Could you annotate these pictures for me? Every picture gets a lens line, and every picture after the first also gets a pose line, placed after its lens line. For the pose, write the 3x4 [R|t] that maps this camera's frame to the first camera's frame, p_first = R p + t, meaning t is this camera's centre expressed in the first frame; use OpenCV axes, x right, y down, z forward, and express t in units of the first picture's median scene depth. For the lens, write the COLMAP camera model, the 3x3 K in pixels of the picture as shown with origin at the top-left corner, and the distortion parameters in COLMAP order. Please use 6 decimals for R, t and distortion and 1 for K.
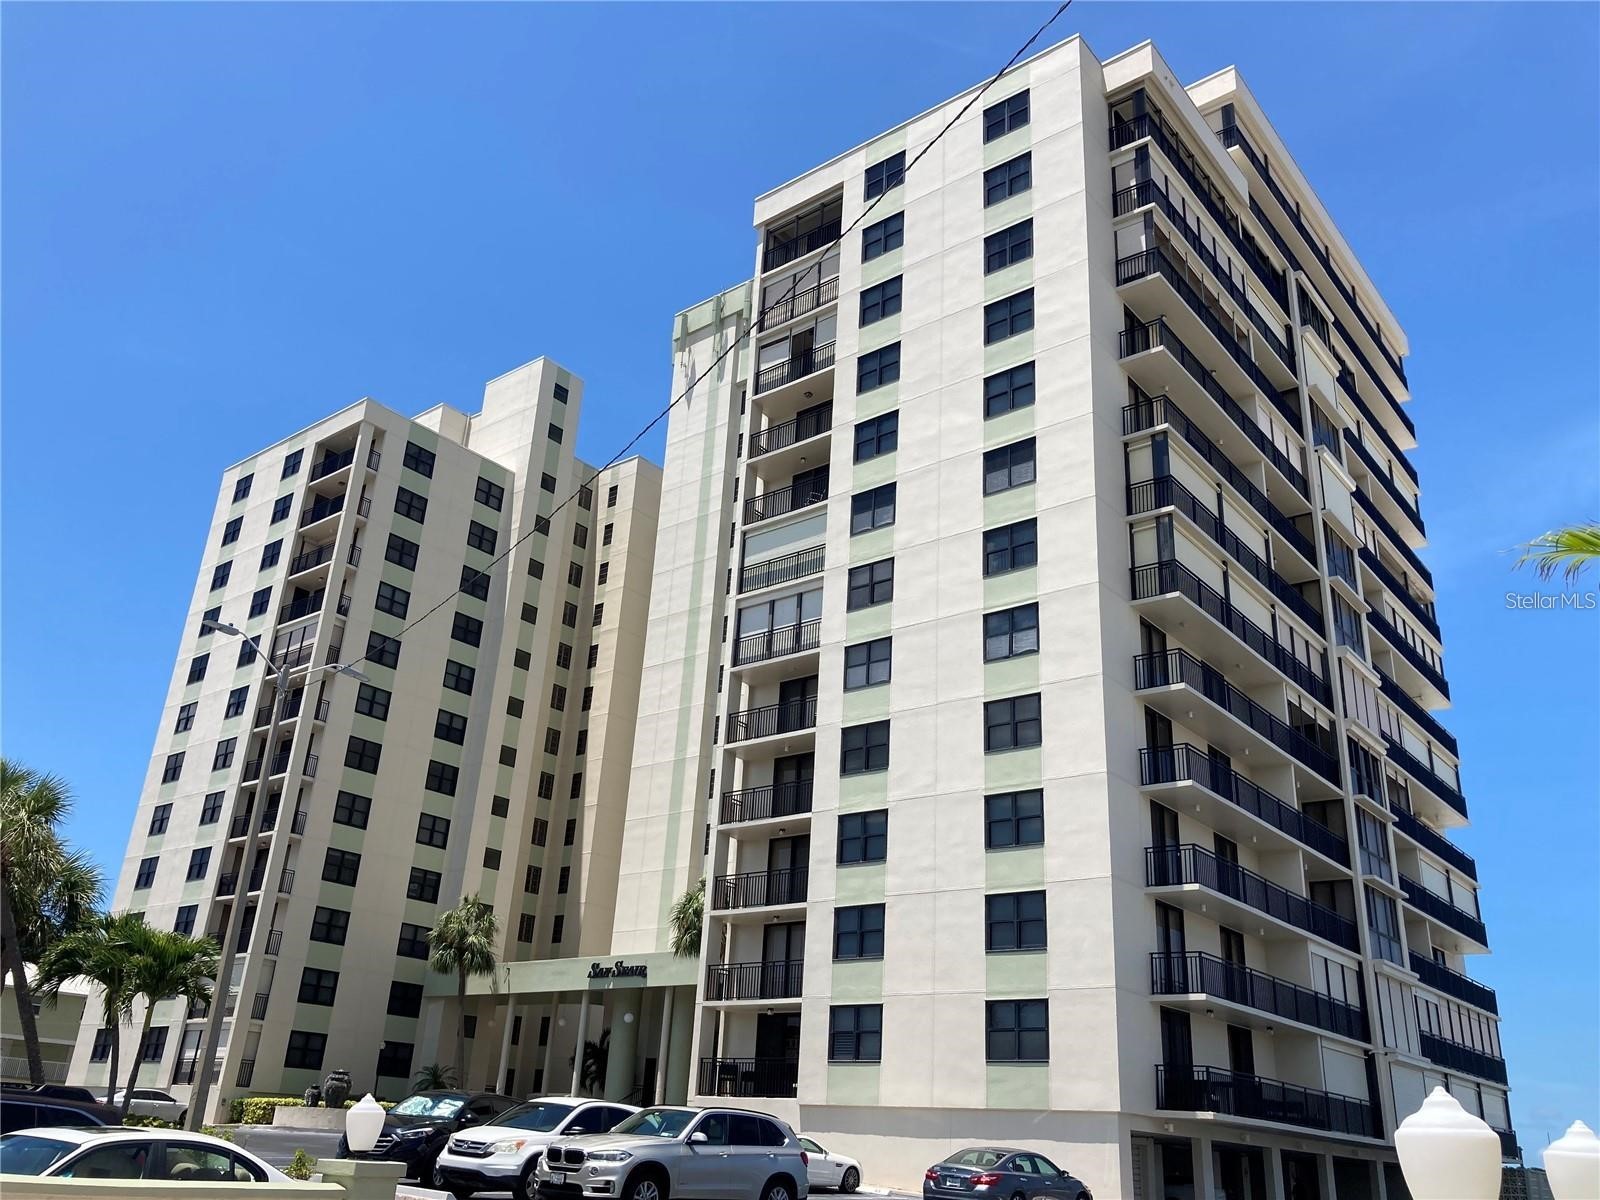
lens RADIAL K [[1308.4, 0, 788.4], [0, 1308.4, 594.3], [0, 0, 1]] dist [-0.001045, 0.015617]
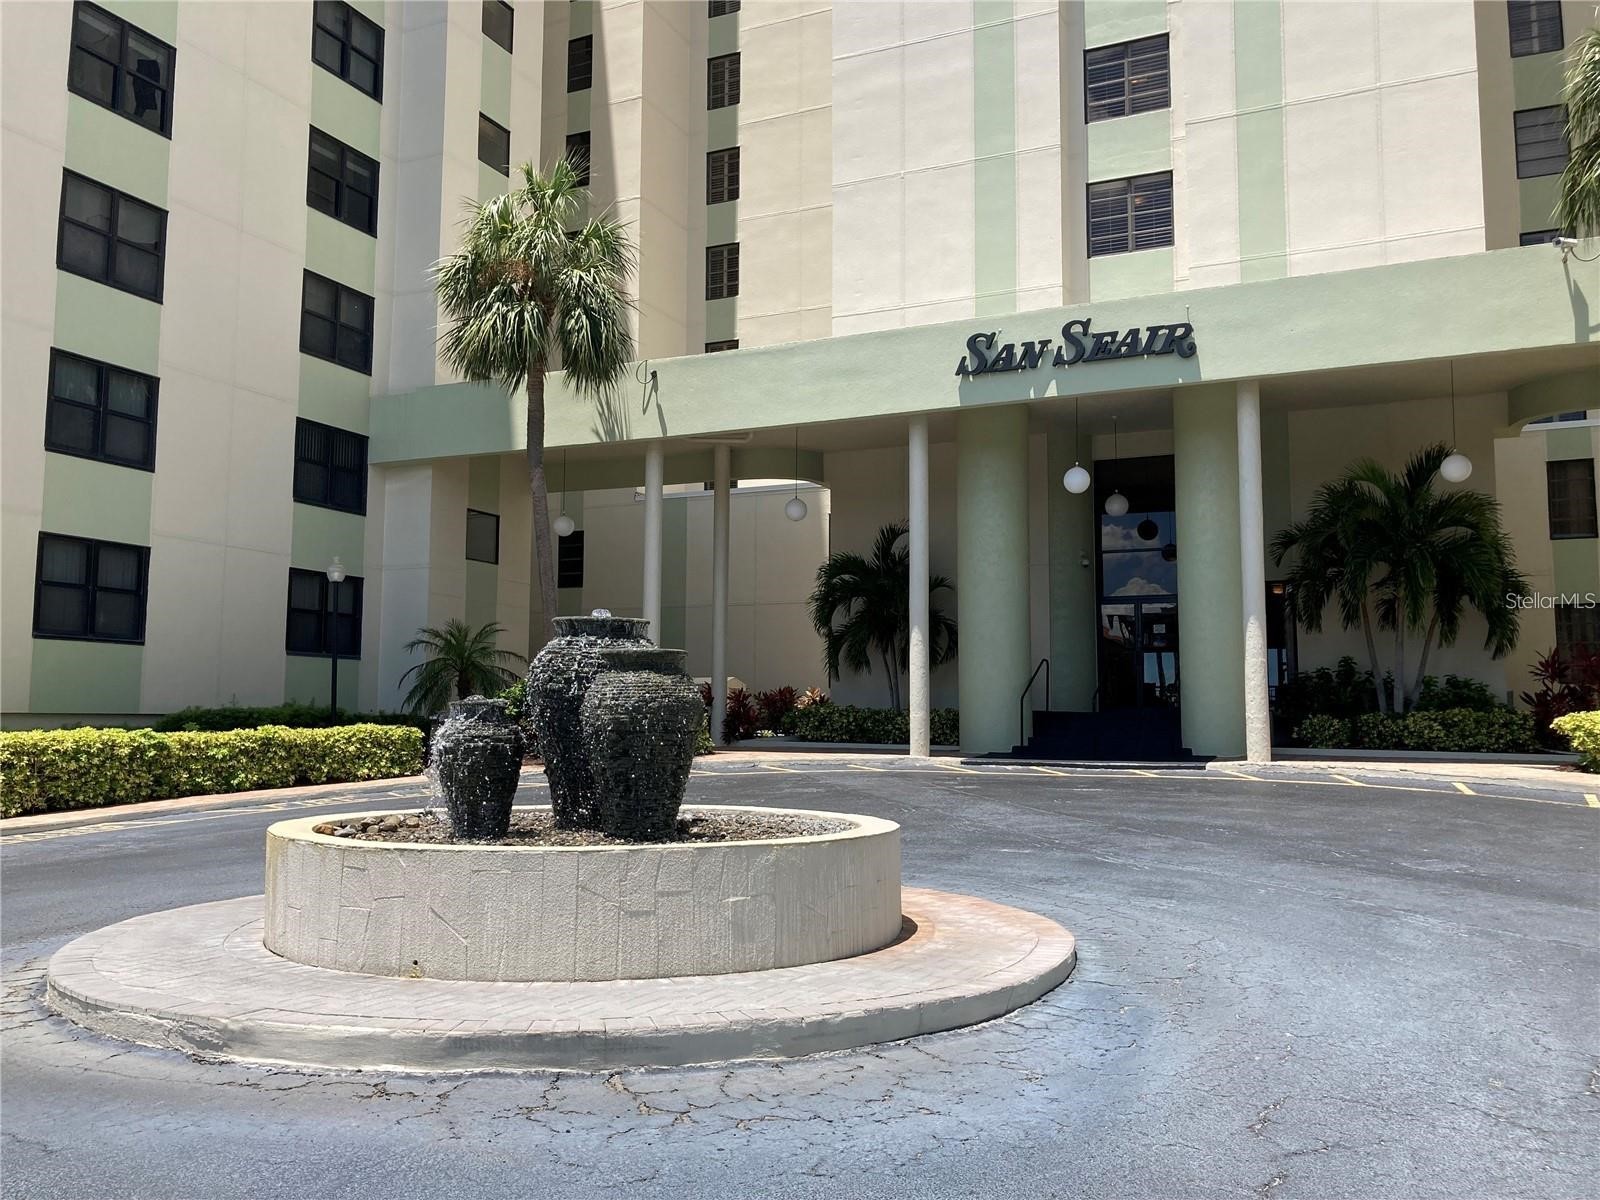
lens RADIAL K [[1276.8, 0, 801.2], [0, 1276.8, 583.6], [0, 0, 1]] dist [0.006101, 0.006608]
pose [[0.962385, -0.026208, 0.270421, -0.274057], [-0.059101, 0.951307, 0.302526, 0.229887], [-0.265182, -0.307129, 0.913975, 0.634569]]
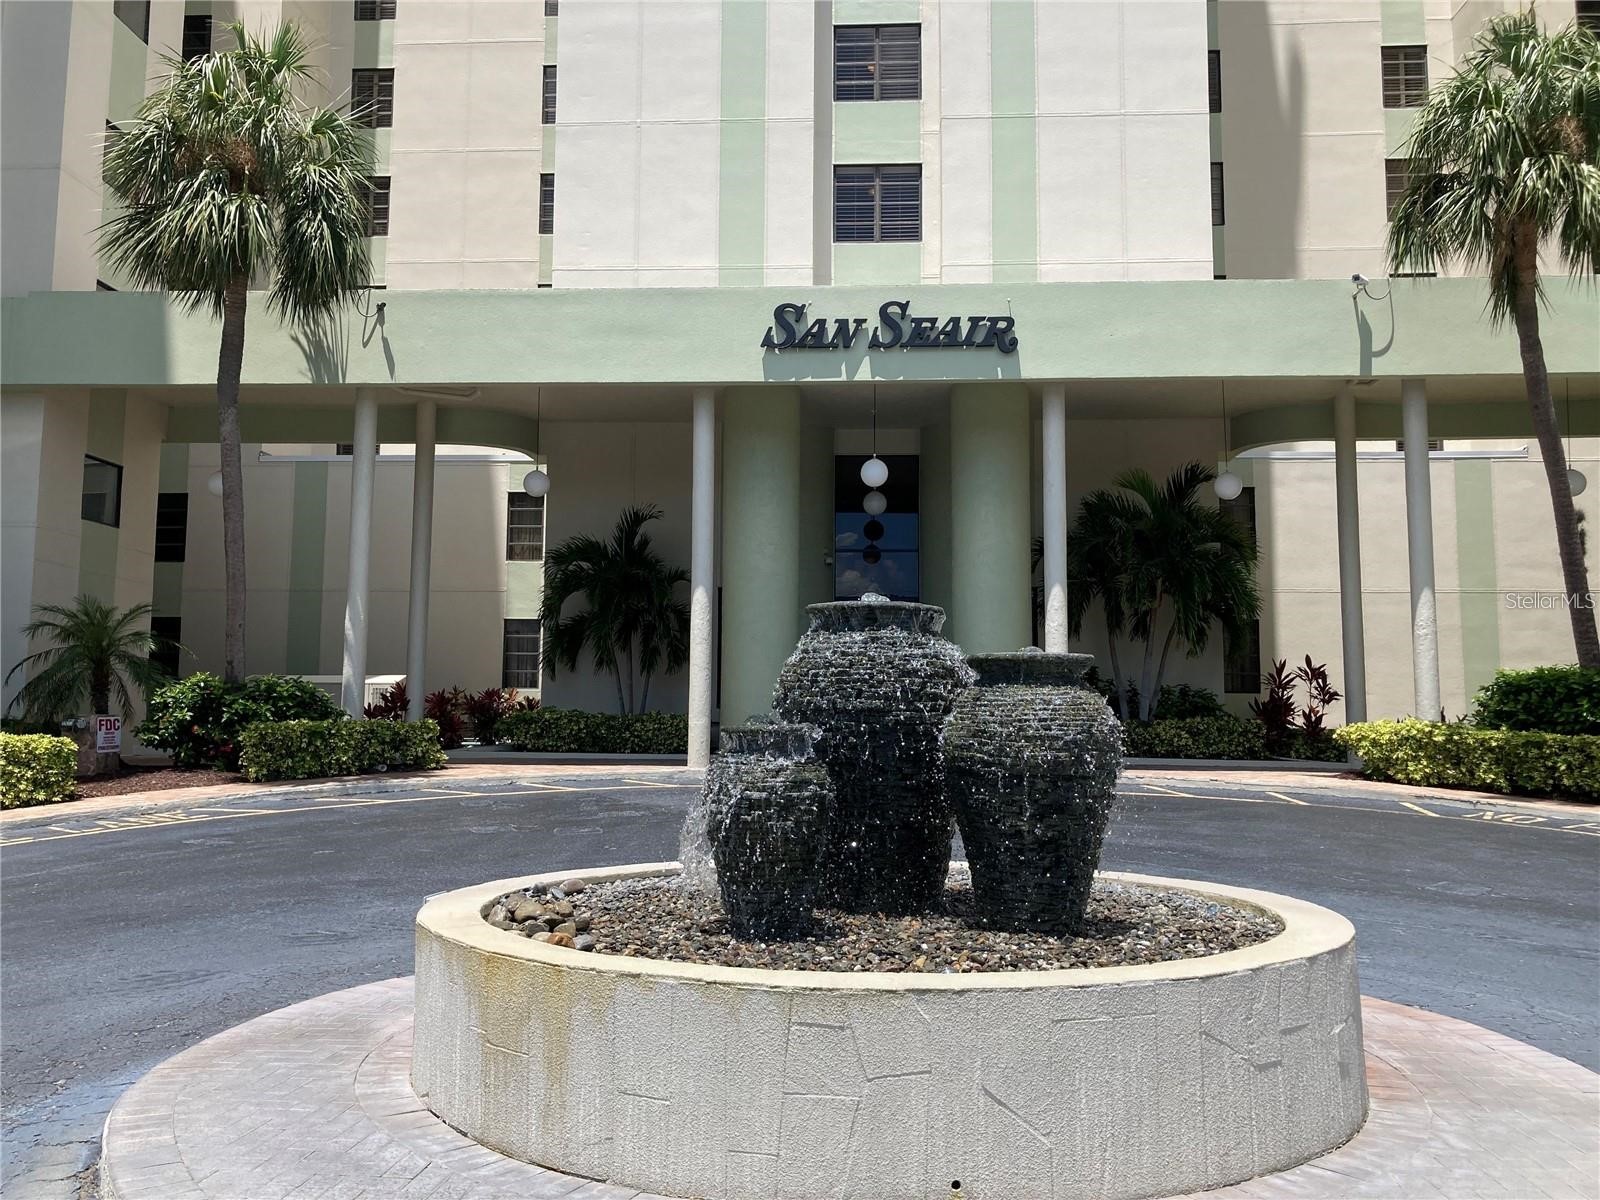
lens RADIAL K [[1296.1, 0, 830.5], [0, 1296.1, 580.8], [0, 0, 1]] dist [0.047883, -0.120964]
pose [[0.802978, 0.011293, 0.595901, -0.311836], [-0.202376, 0.945584, 0.254783, 0.247263], [-0.560598, -0.325181, 0.761569, 0.684226]]
